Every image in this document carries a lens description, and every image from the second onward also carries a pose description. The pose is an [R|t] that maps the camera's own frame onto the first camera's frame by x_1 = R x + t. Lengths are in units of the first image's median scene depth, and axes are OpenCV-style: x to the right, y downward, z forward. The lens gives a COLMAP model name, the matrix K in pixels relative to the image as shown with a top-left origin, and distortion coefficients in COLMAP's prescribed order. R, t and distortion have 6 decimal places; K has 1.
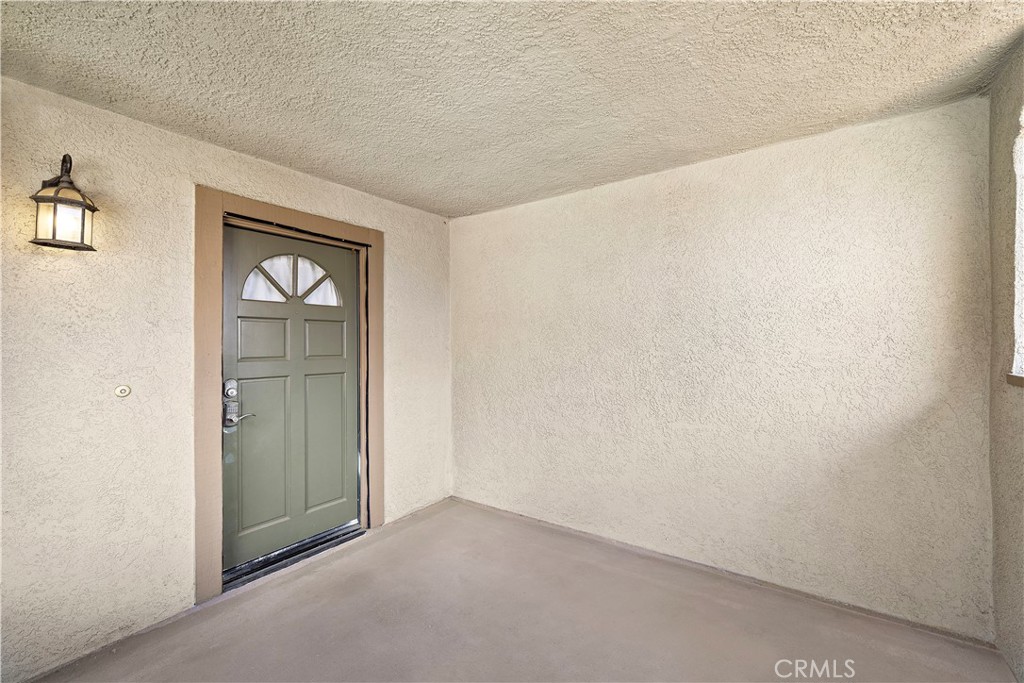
lens RADIAL K [[442.6, 0, 513.4], [0, 442.6, 339.9], [0, 0, 1]] dist [0.003106, 0.000037]
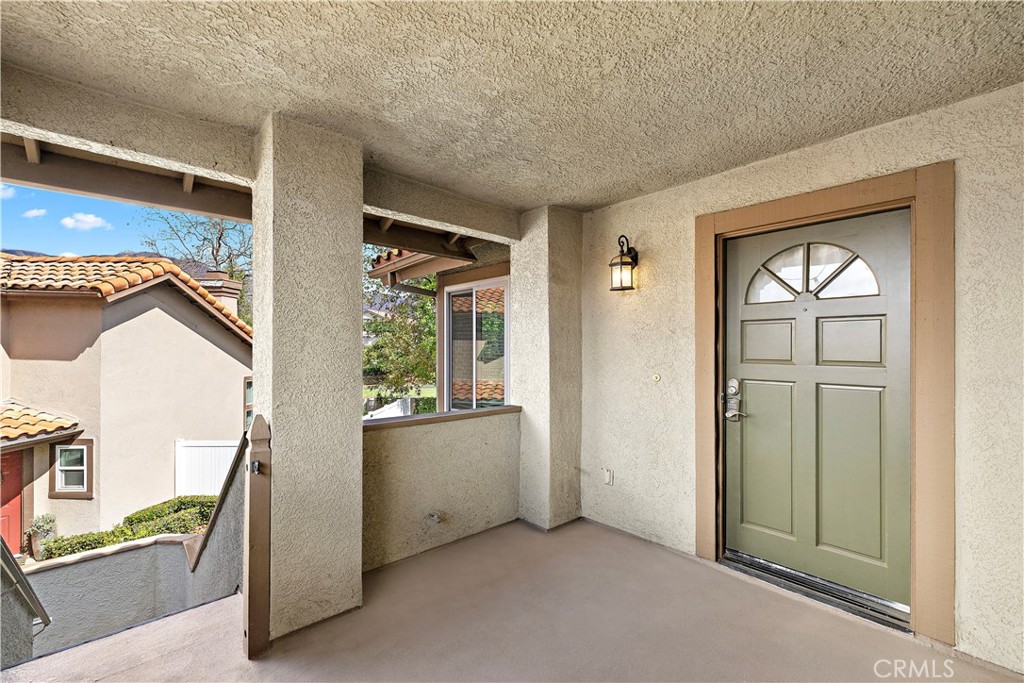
lens RADIAL K [[442.6, 0, 514.0], [0, 442.6, 345.4], [0, 0, 1]] dist [0.003106, 0.000037]
pose [[-0.236249, 0.004929, -0.971680, 0.531004], [0.010529, 0.999941, 0.002512, -0.000956], [0.971636, -0.009637, -0.236287, 0.697723]]
